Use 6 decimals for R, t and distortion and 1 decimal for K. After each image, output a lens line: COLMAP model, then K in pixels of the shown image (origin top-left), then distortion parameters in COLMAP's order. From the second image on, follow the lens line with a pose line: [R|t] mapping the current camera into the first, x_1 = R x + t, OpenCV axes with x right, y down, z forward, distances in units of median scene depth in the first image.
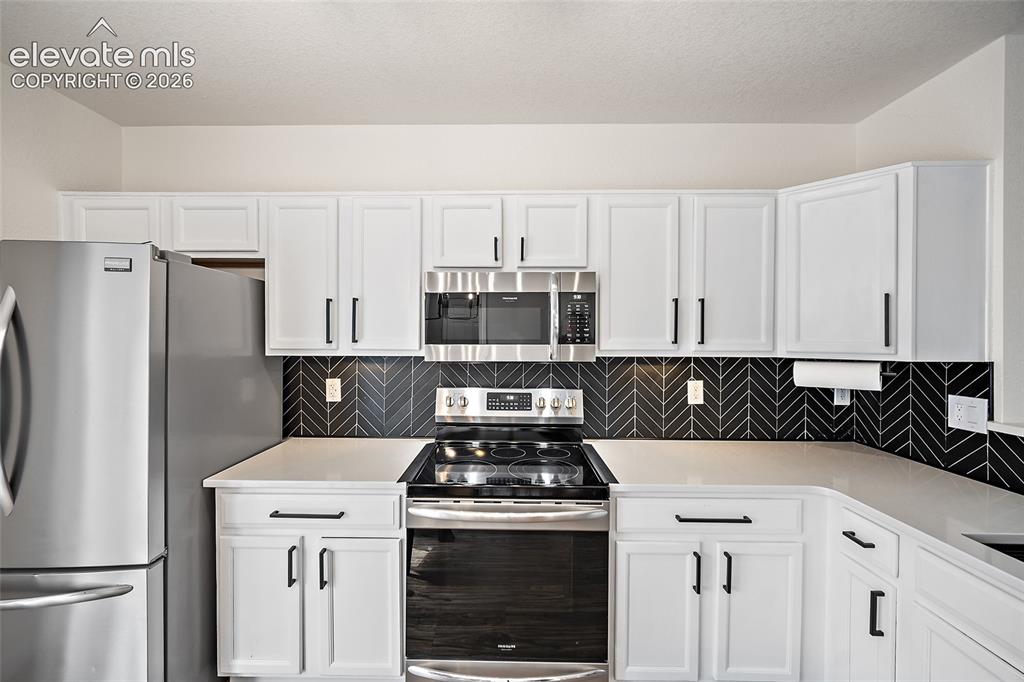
lens RADIAL K [[391.7, 0, 511.6], [0, 391.7, 345.6], [0, 0, 1]] dist [-0.017136, -0.000019]
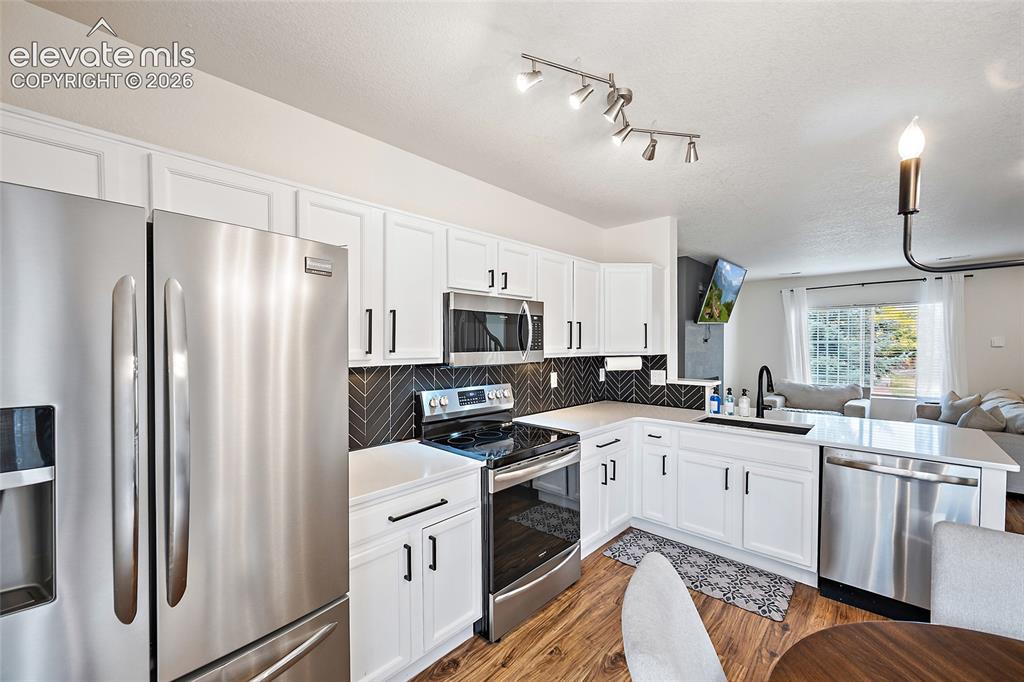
lens RADIAL K [[414.6, 0, 513.2], [0, 414.6, 350.0], [0, 0, 1]] dist [0.012254, 0.000264]
pose [[0.658423, -0.016883, 0.752459, -0.952124], [0.027141, 0.999631, -0.001320, -0.003442], [-0.752159, 0.021292, 0.658638, 0.020497]]
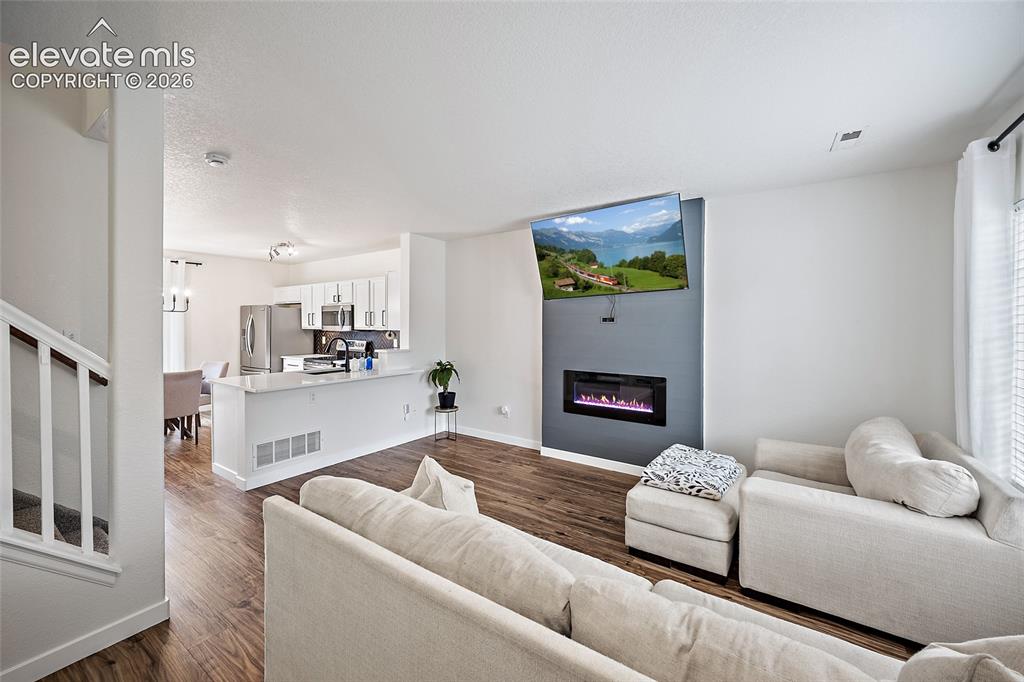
lens RADIAL K [[414.6, 0, 511.8], [0, 414.6, 331.4], [0, 0, 1]] dist [0.012254, 0.000264]
pose [[0.834498, 0.005856, -0.550980, 2.980229], [-0.010737, 0.999926, -0.005634, 0.045029], [0.550906, 0.010617, 0.834499, -1.119289]]
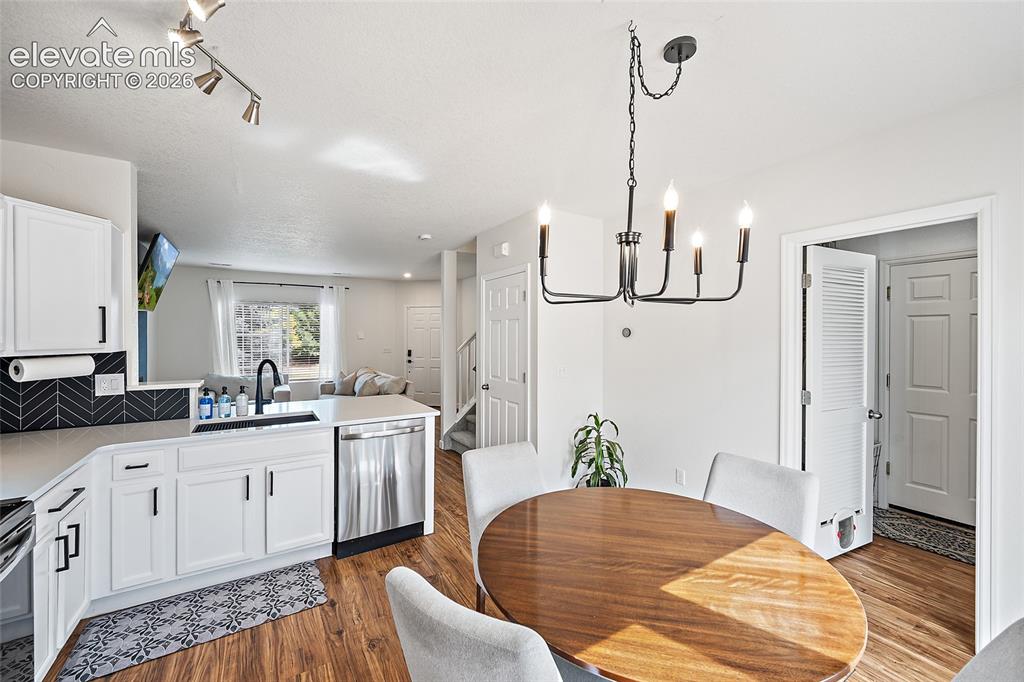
lens RADIAL K [[414.6, 0, 506.5], [0, 414.6, 334.1], [0, 0, 1]] dist [0.012254, 0.000264]
pose [[-0.537649, -0.001146, 0.843168, -0.910157], [0.021515, 0.999655, 0.015078, -0.017300], [-0.842894, 0.026247, -0.537439, 0.427505]]
